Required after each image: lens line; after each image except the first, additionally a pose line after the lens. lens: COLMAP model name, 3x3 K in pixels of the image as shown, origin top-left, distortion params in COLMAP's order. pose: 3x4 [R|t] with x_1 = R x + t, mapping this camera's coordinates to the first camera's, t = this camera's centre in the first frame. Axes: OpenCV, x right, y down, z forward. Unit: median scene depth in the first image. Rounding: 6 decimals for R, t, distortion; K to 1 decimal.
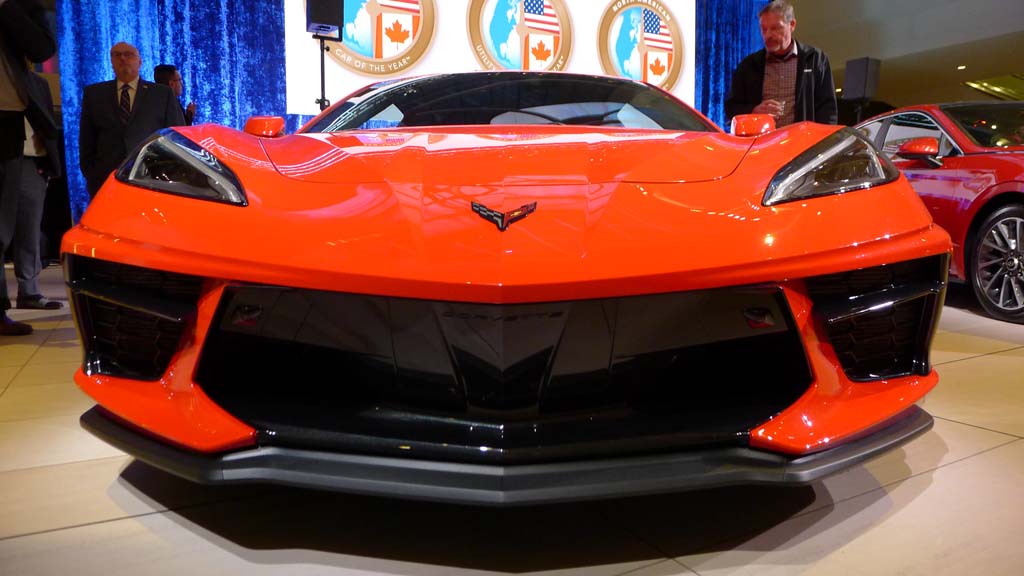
lens RADIAL K [[671.7, 0, 513.6], [0, 671.7, 284.8], [0, 0, 1]] dist [-0.010015, -0.002564]
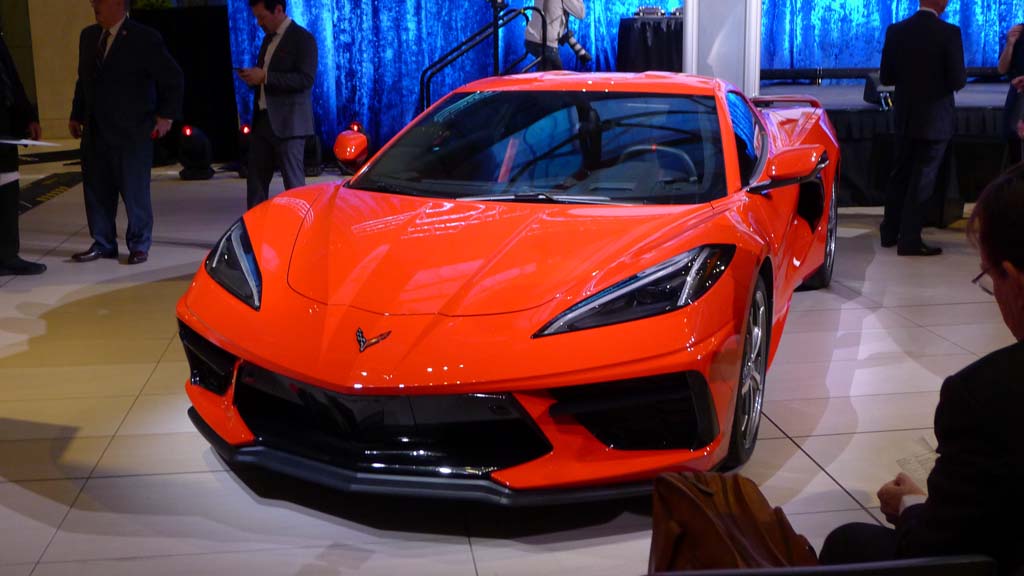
lens RADIAL K [[1220.8, 0, 511.9], [0, 1220.8, 288.7], [0, 0, 1]] dist [0.016739, 0.000000]
pose [[0.923198, 0.080531, -0.375792, 1.405022], [-0.027777, 0.989224, 0.143748, -0.647551], [0.383318, -0.122270, 0.915487, -1.669096]]
